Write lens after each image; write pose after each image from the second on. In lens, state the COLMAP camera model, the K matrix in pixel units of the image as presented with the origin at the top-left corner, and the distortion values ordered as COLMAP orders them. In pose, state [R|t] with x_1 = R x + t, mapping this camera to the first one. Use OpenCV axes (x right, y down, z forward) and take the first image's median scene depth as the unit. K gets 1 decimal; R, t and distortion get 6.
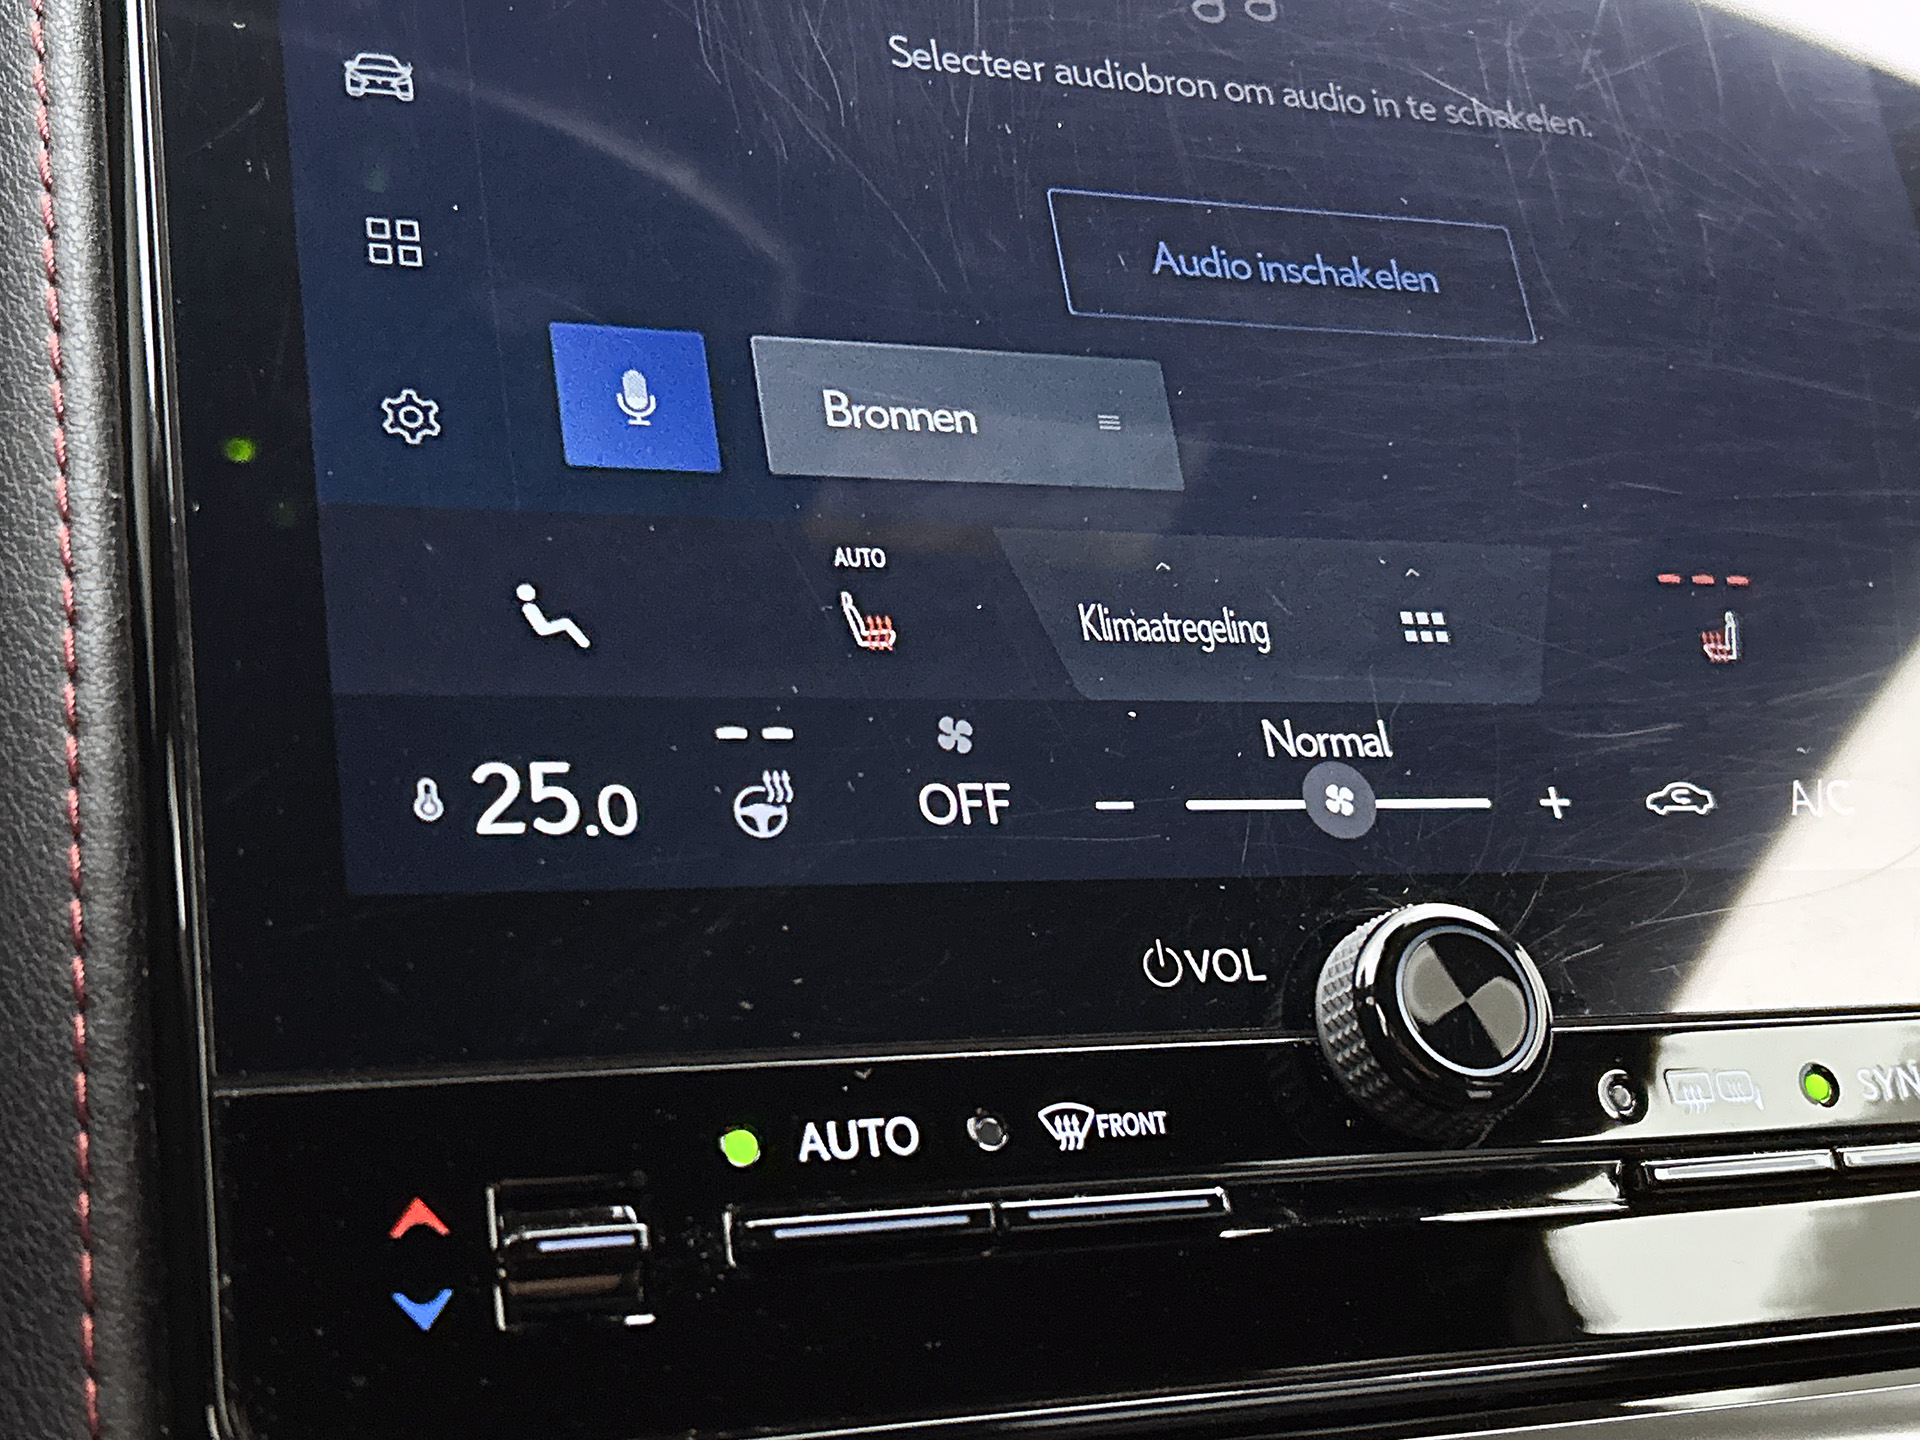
lens RADIAL K [[2796.6, 0, 943.4], [0, 2796.6, 726.5], [0, 0, 1]] dist [0.059144, 0.000000]
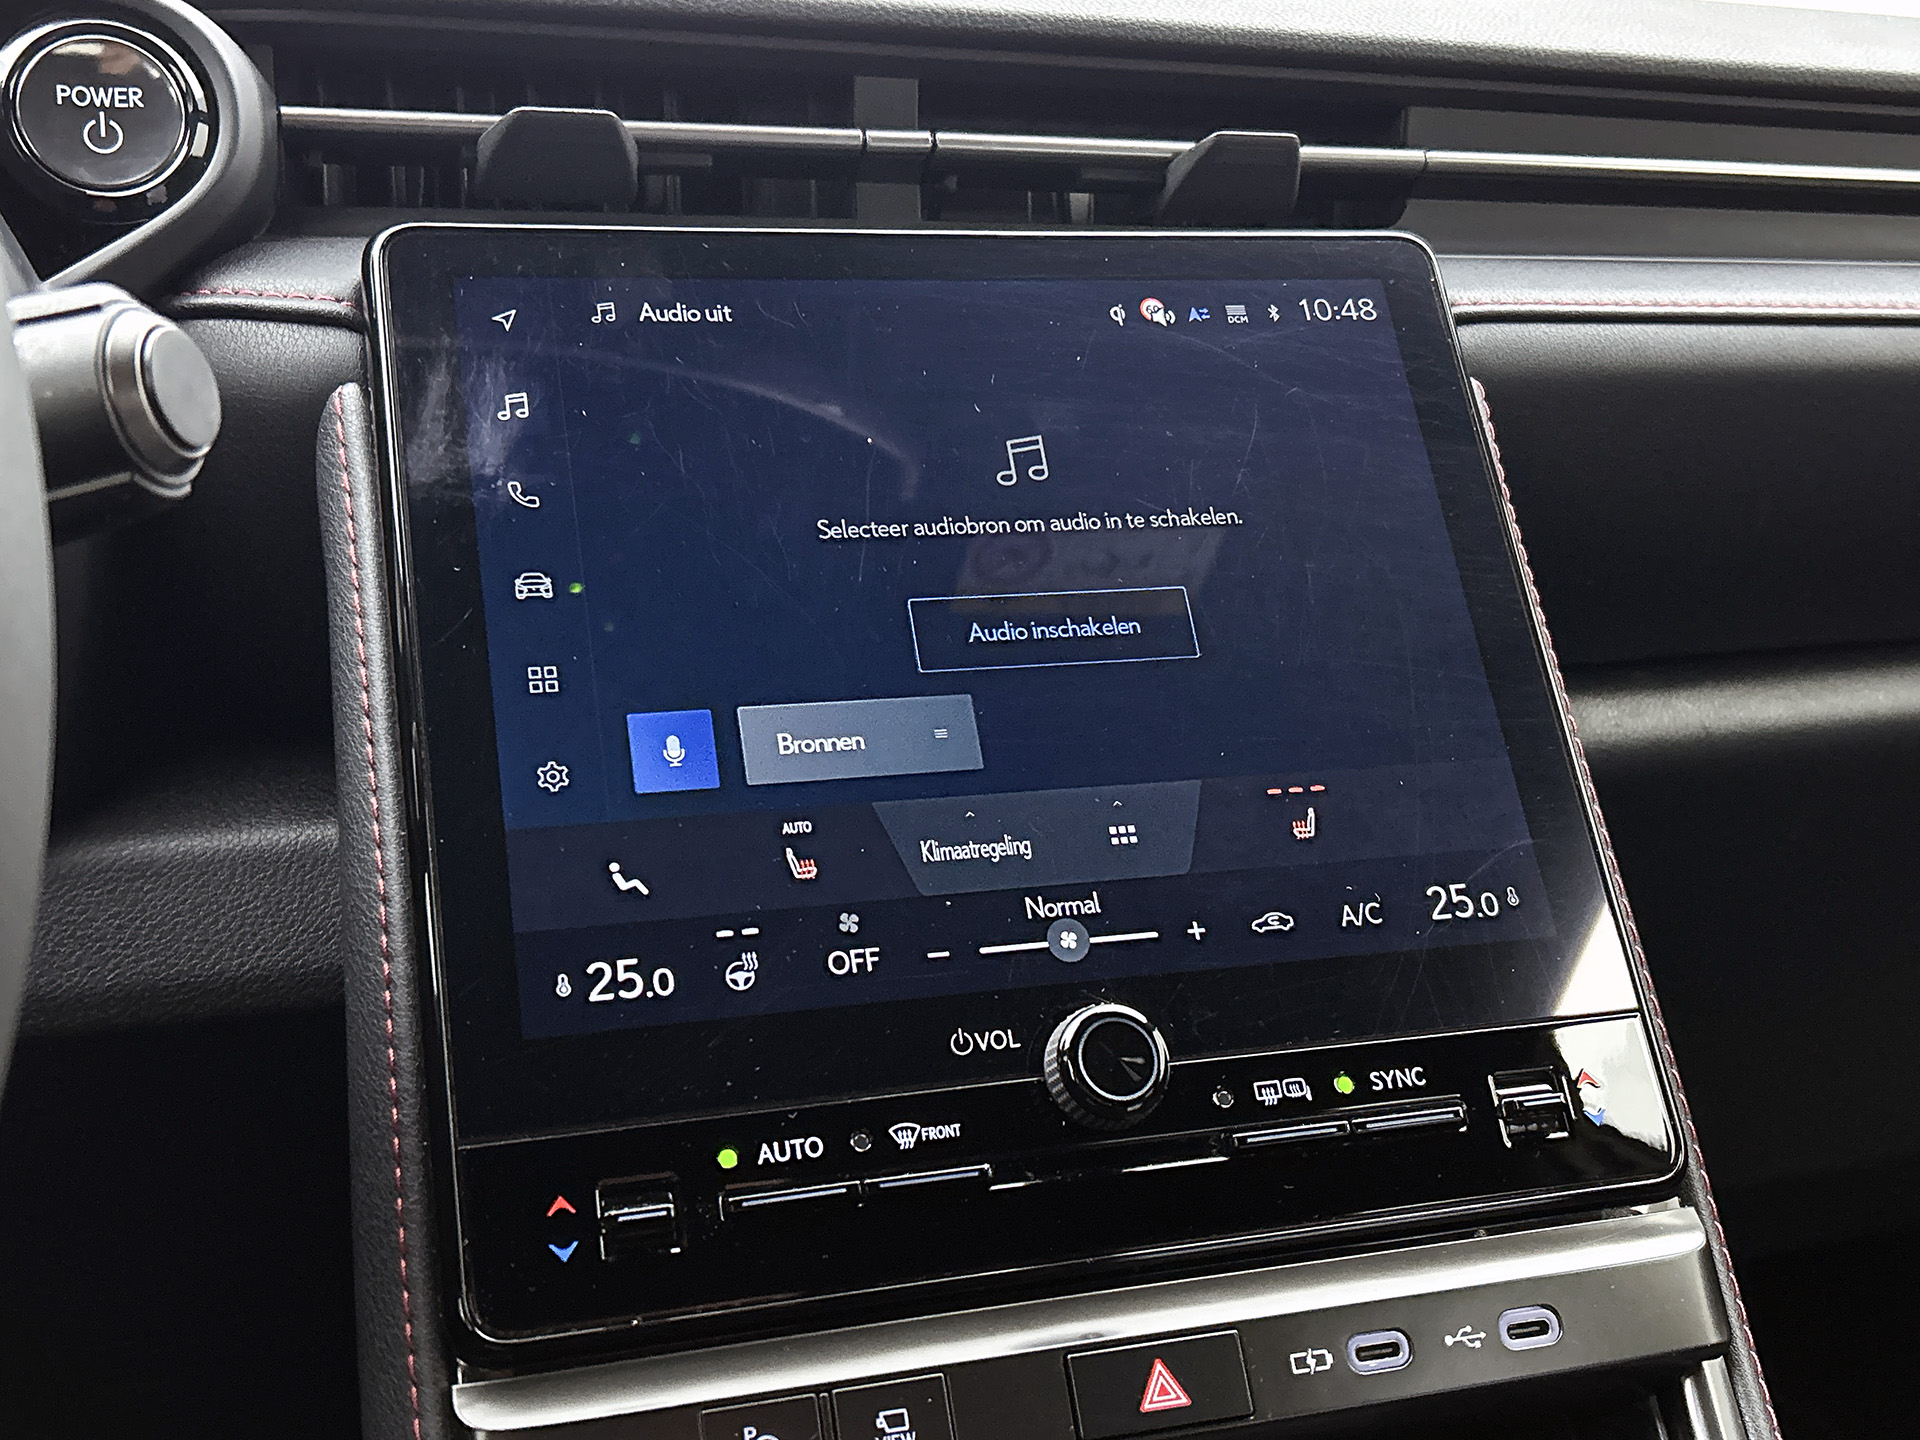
lens RADIAL K [[2108.8, 0, 966.5], [0, 2108.8, 721.5], [0, 0, 1]] dist [0.036182, 0.000000]
pose [[0.993365, -0.050593, -0.103282, 0.246541], [0.054756, 0.997781, 0.037872, -0.189803], [0.101137, -0.043276, 0.993931, -0.413649]]
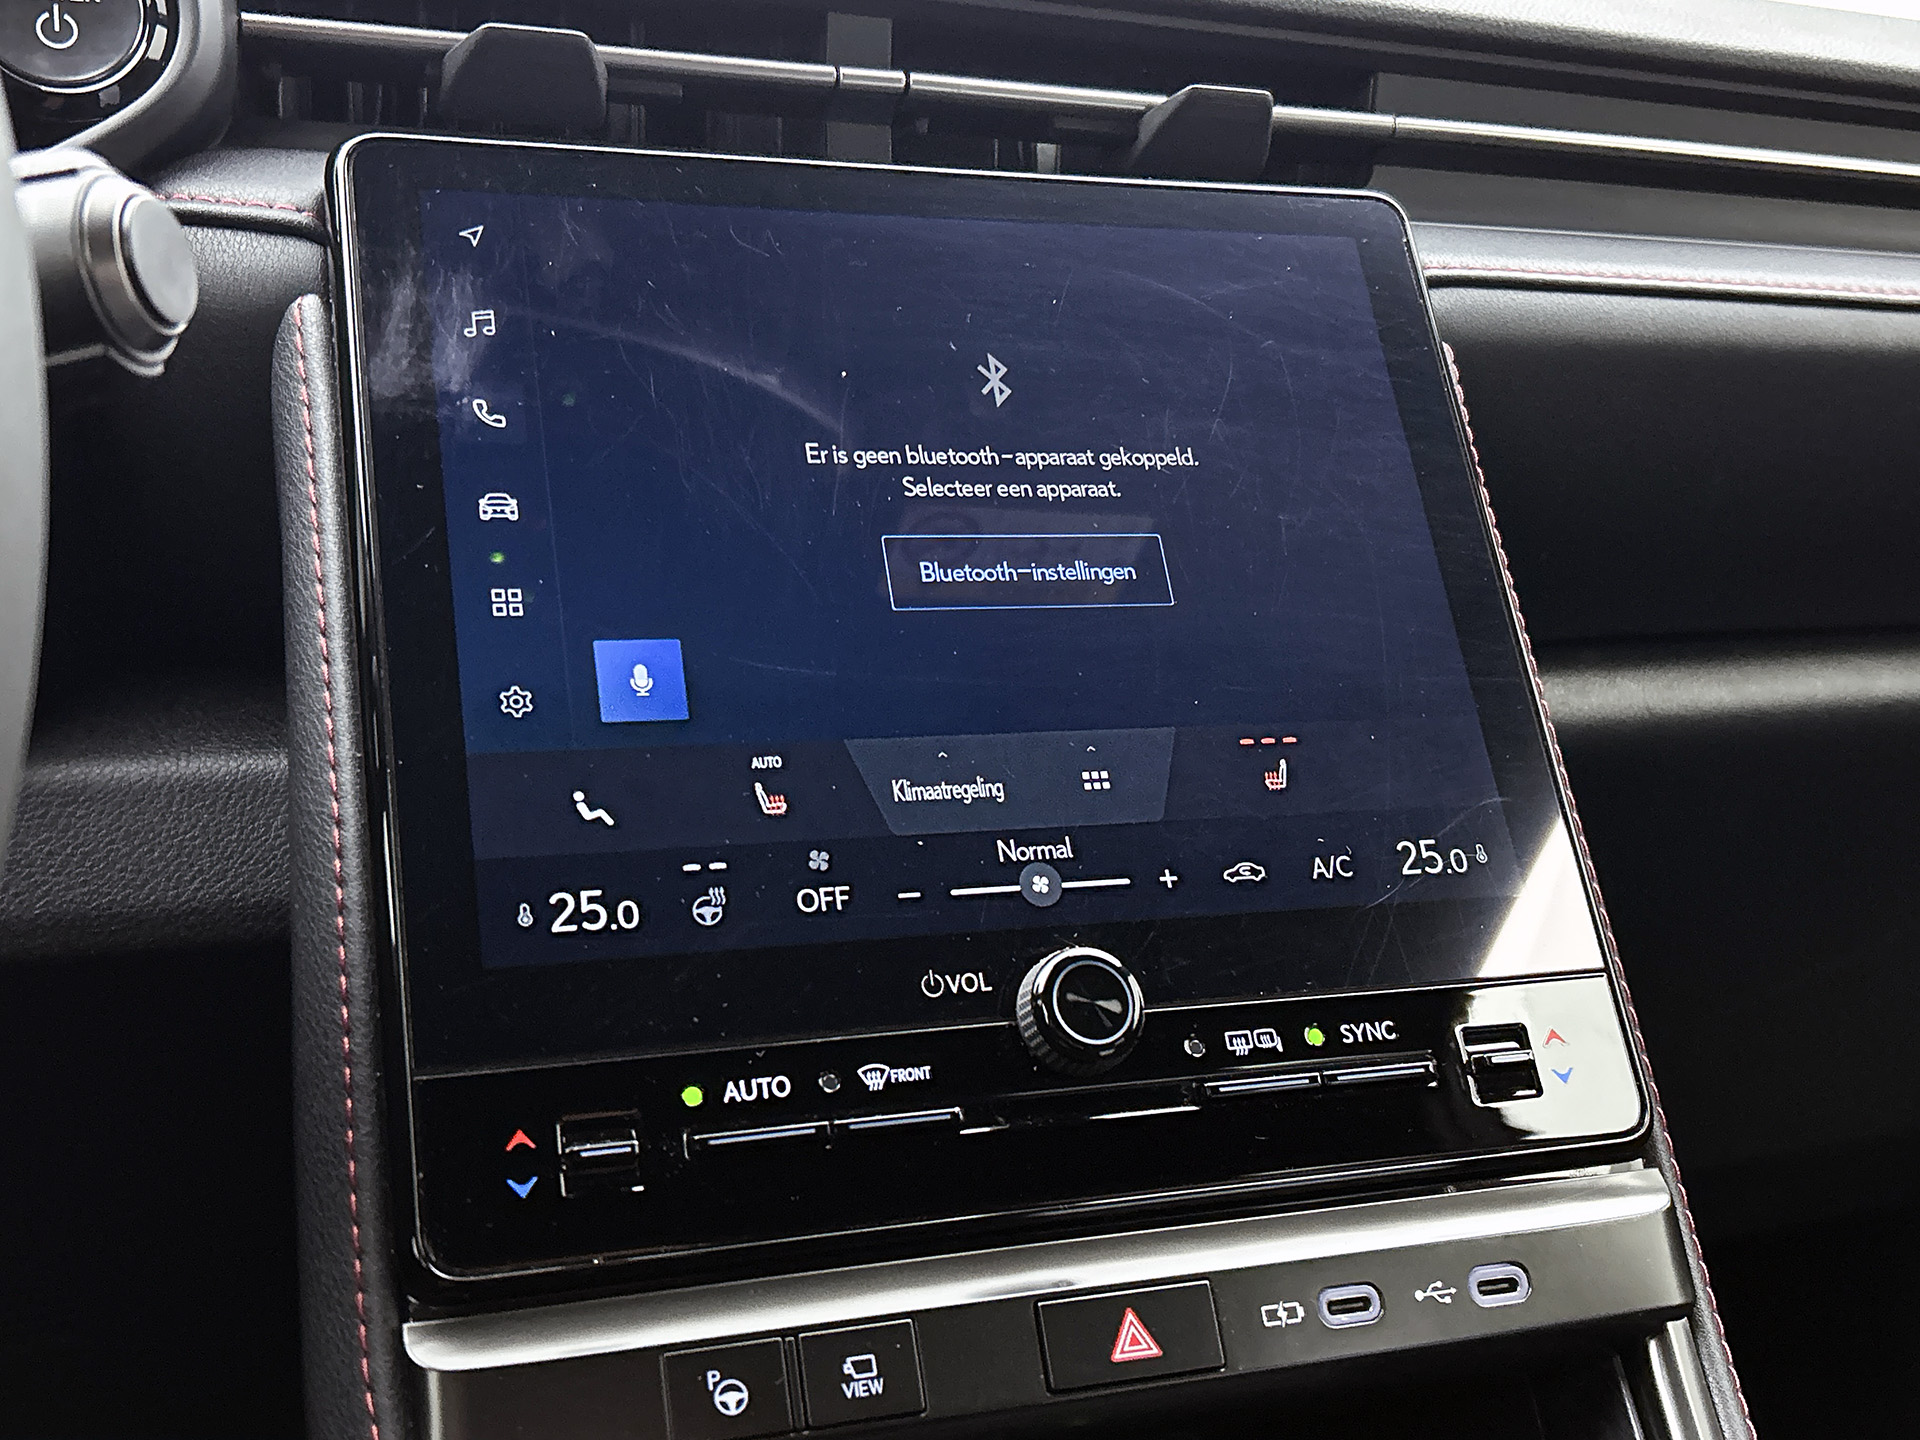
lens RADIAL K [[2108.8, 0, 960.7], [0, 2108.8, 706.0], [0, 0, 1]] dist [0.036182, 0.000000]
pose [[0.998230, -0.027577, -0.052687, 0.180572], [0.028964, 0.999249, 0.025739, -0.136889], [0.051938, -0.027220, 0.998279, -0.388305]]
